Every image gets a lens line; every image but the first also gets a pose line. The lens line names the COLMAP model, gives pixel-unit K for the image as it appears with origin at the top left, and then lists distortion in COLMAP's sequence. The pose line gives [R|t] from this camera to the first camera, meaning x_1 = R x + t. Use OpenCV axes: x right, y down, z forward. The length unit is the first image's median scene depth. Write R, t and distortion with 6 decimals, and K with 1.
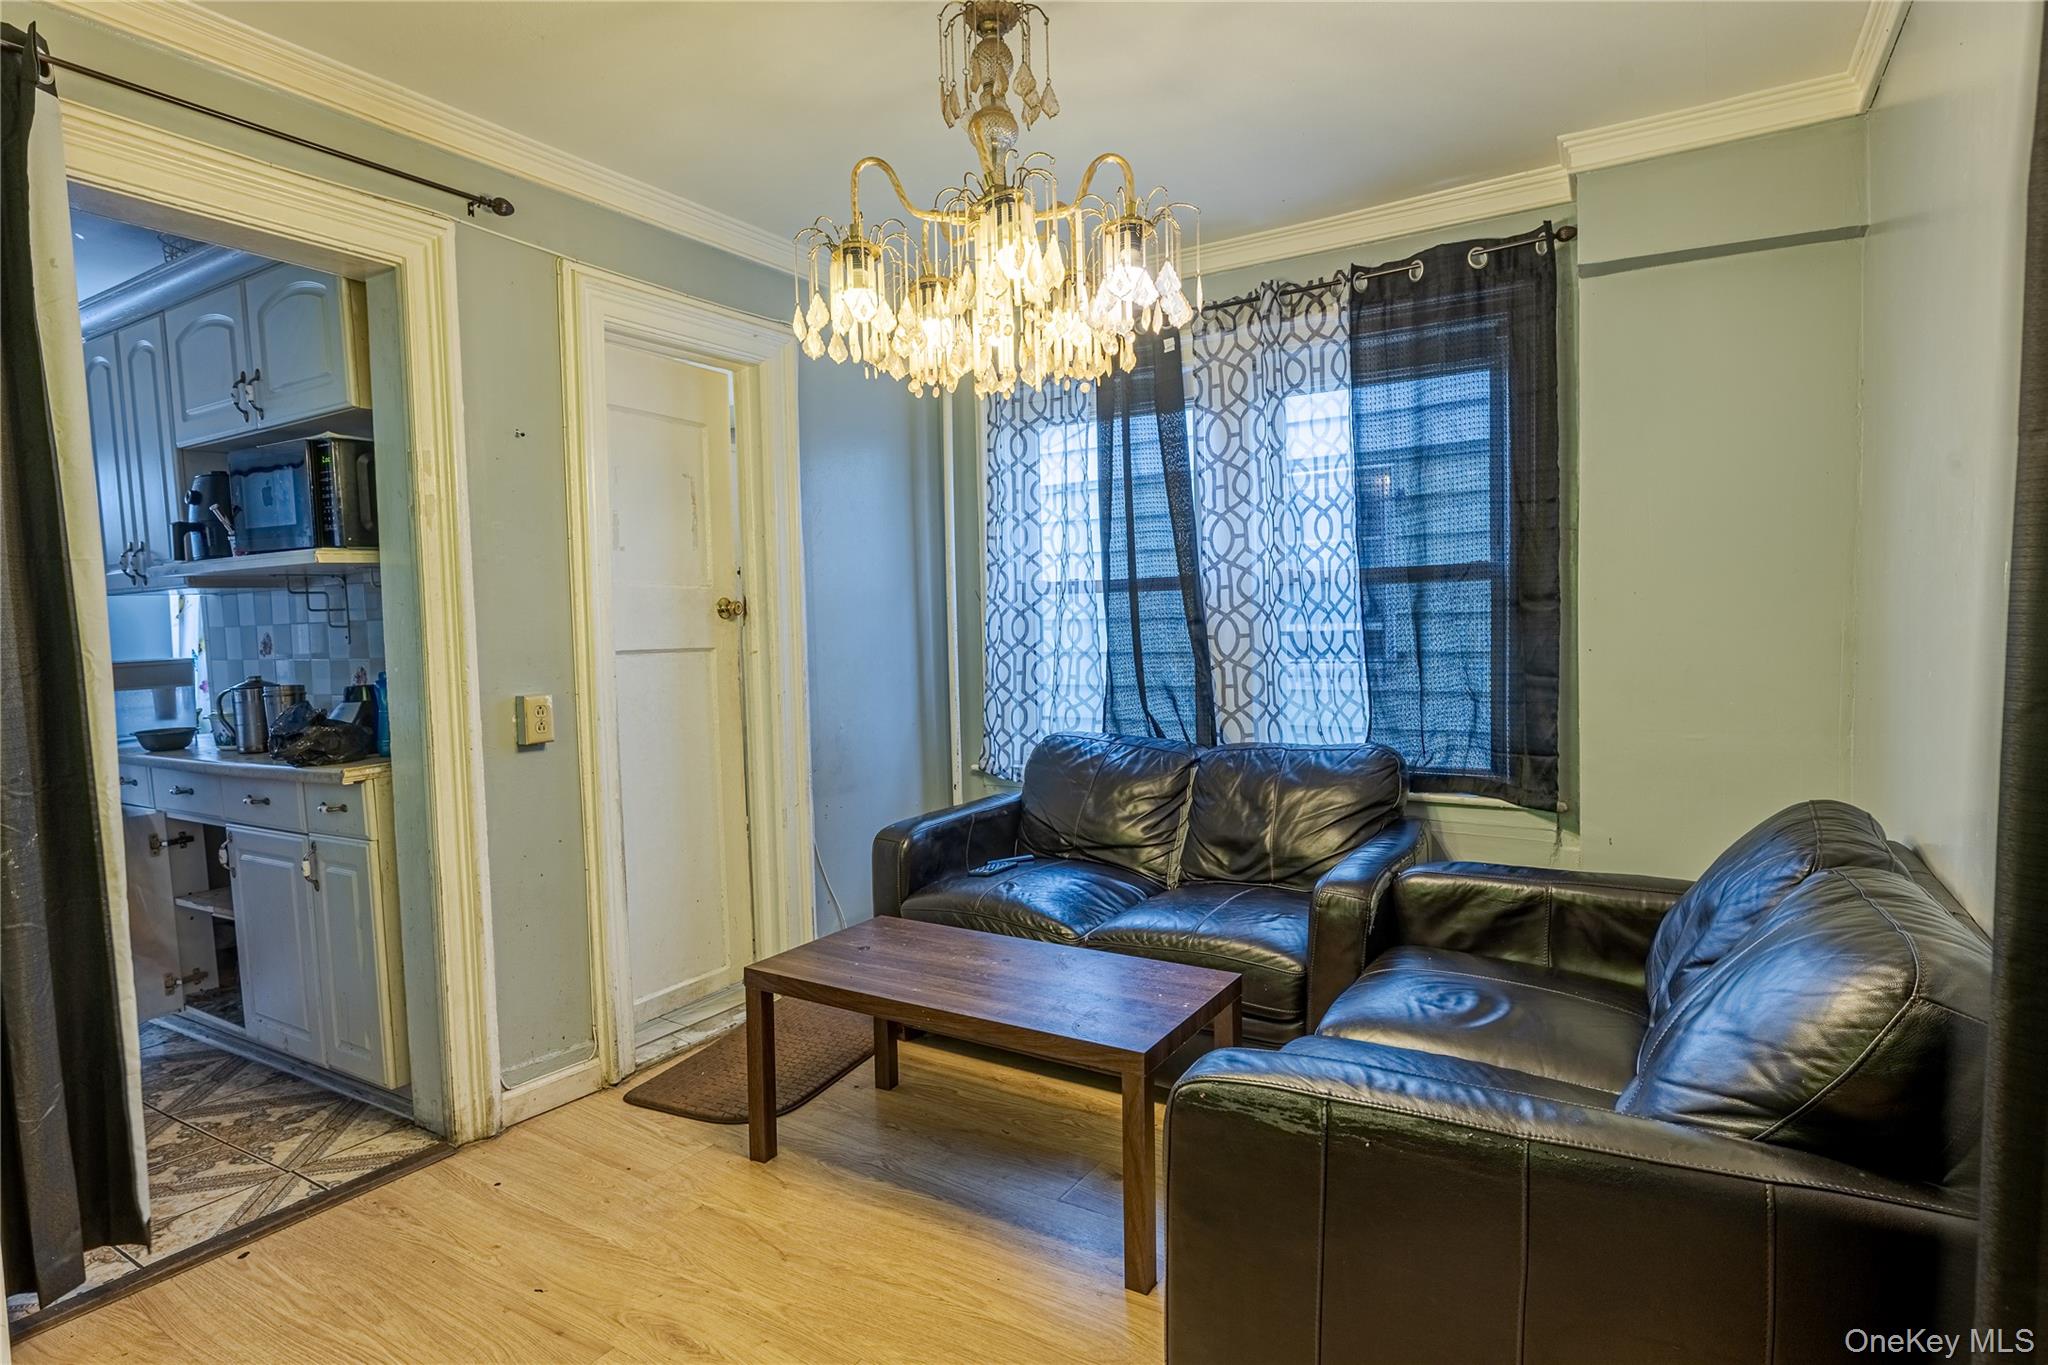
lens RADIAL K [[1076.2, 0, 1024.2], [0, 1076.2, 691.3], [0, 0, 1]] dist [-0.000804, 0.000100]
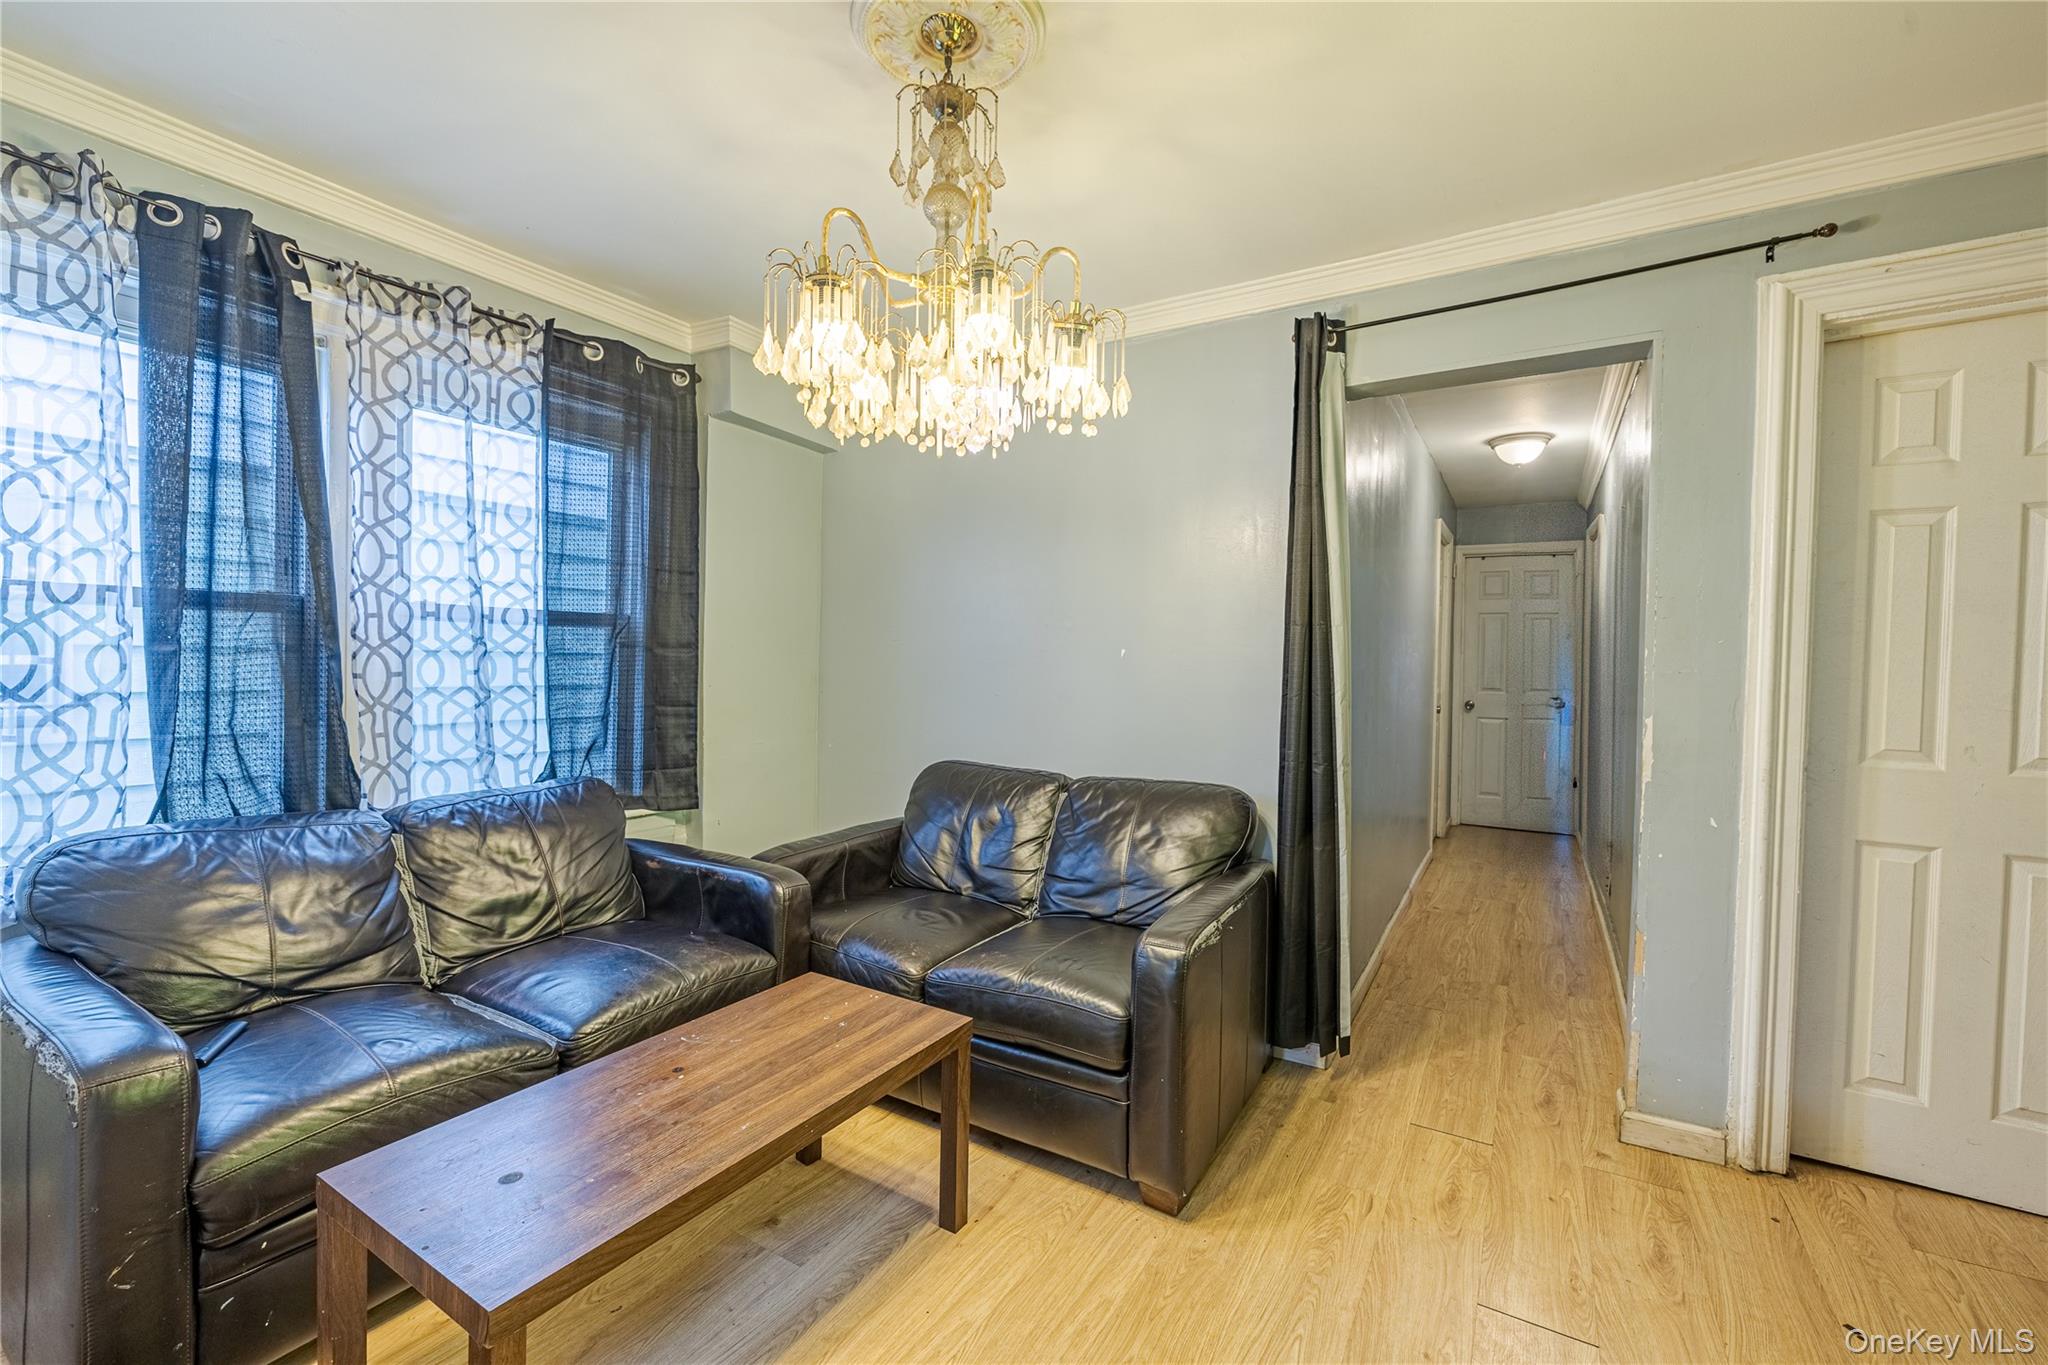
lens RADIAL K [[854.3, 0, 1021.9], [0, 854.3, 678.8], [0, 0, 1]] dist [-0.003896, -0.000304]
pose [[-0.013367, -0.003975, 0.999903, -0.507605], [0.042273, 0.999096, 0.004537, -0.032225], [-0.999017, 0.042330, -0.013187, 0.549447]]
